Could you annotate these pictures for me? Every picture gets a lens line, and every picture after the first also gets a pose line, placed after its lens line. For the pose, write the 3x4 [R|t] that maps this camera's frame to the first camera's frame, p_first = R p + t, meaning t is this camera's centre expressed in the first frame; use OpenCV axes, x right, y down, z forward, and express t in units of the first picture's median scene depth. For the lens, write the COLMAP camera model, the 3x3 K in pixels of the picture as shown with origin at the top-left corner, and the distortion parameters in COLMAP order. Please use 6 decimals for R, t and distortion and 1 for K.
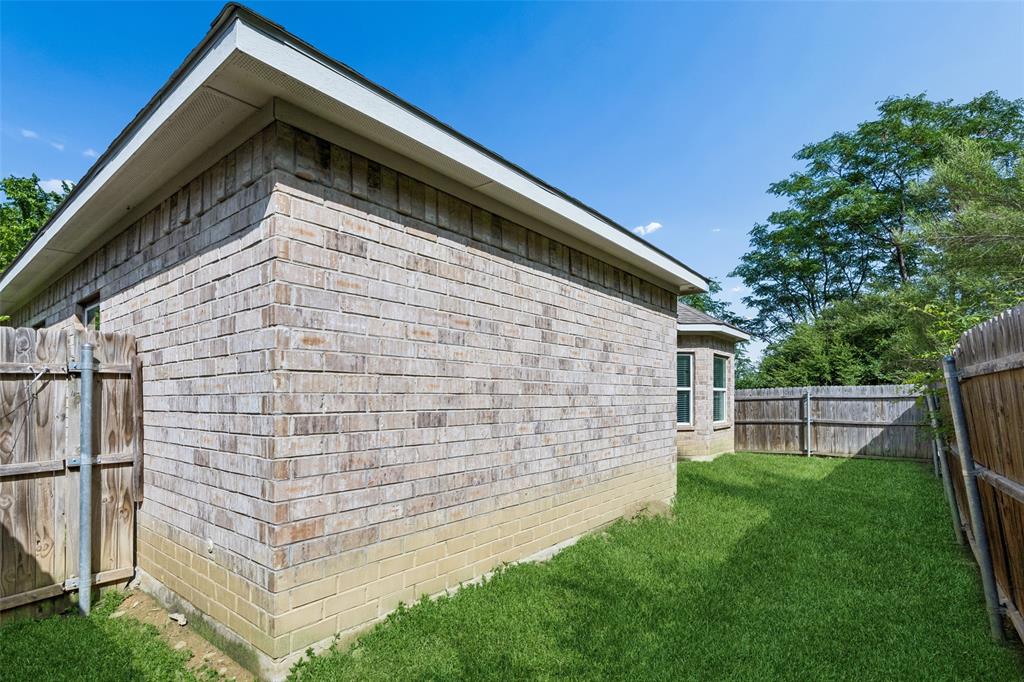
lens RADIAL K [[470.8, 0, 509.7], [0, 470.8, 347.2], [0, 0, 1]] dist [-0.001344, -0.000180]
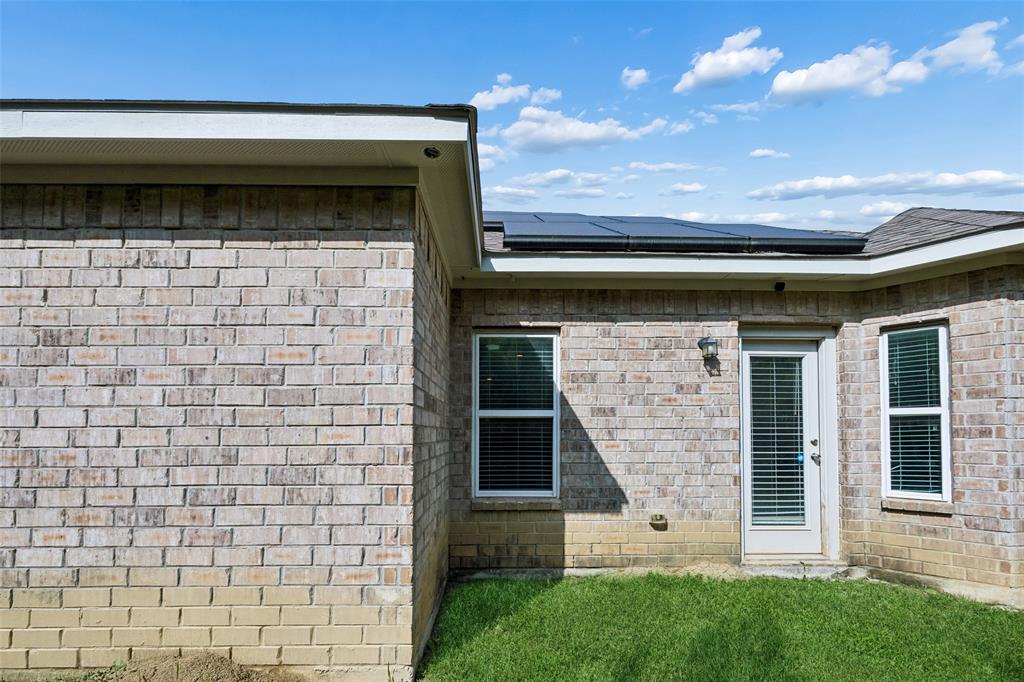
lens RADIAL K [[422.1, 0, 511.8], [0, 422.1, 392.5], [0, 0, 1]] dist [-0.000301, -0.000197]
pose [[0.661545, -0.065656, -0.747026, 0.619957], [0.078374, 0.996758, -0.018199, 0.076703], [0.745799, -0.046508, 0.664546, 0.728541]]
